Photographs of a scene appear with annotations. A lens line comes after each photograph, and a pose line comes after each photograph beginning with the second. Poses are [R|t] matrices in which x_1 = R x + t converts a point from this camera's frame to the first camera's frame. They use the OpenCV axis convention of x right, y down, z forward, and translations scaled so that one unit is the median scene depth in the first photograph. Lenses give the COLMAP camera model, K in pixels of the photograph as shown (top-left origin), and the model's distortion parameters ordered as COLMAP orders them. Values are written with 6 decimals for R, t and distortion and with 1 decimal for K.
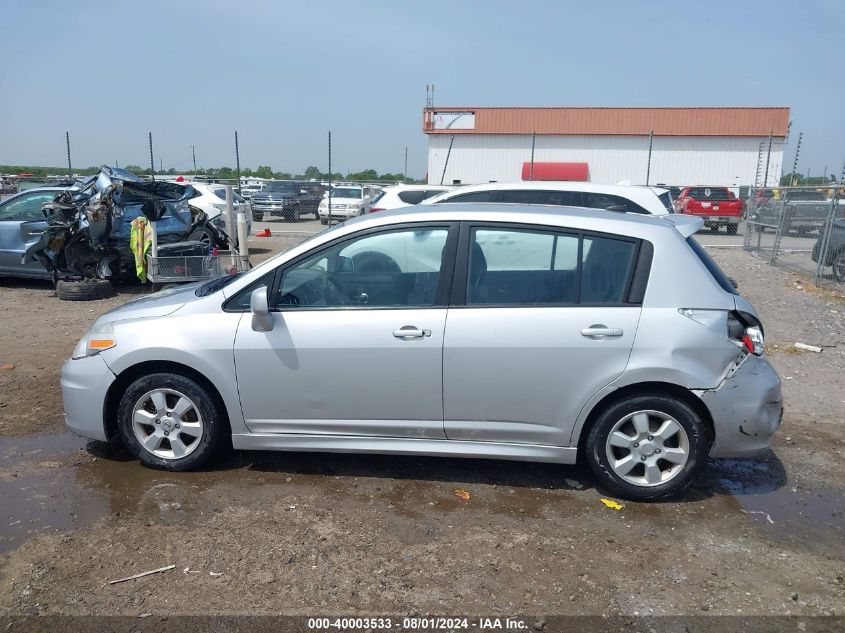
lens RADIAL K [[662.4, 0, 420.2], [0, 662.4, 316.3], [0, 0, 1]] dist [0.021705, -0.017682]
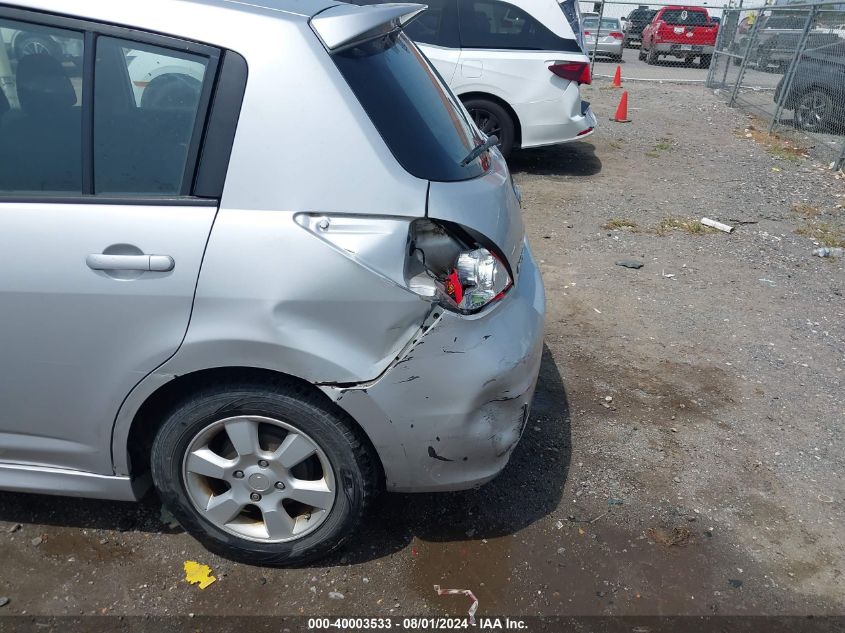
lens RADIAL K [[662.4, 0, 426.1], [0, 662.4, 315.8], [0, 0, 1]] dist [0.021705, -0.017682]
pose [[0.999005, 0.011774, 0.043017, 0.445425], [-0.021816, 0.970259, 0.241083, -0.053237], [-0.038899, -0.241782, 0.969551, 0.521530]]
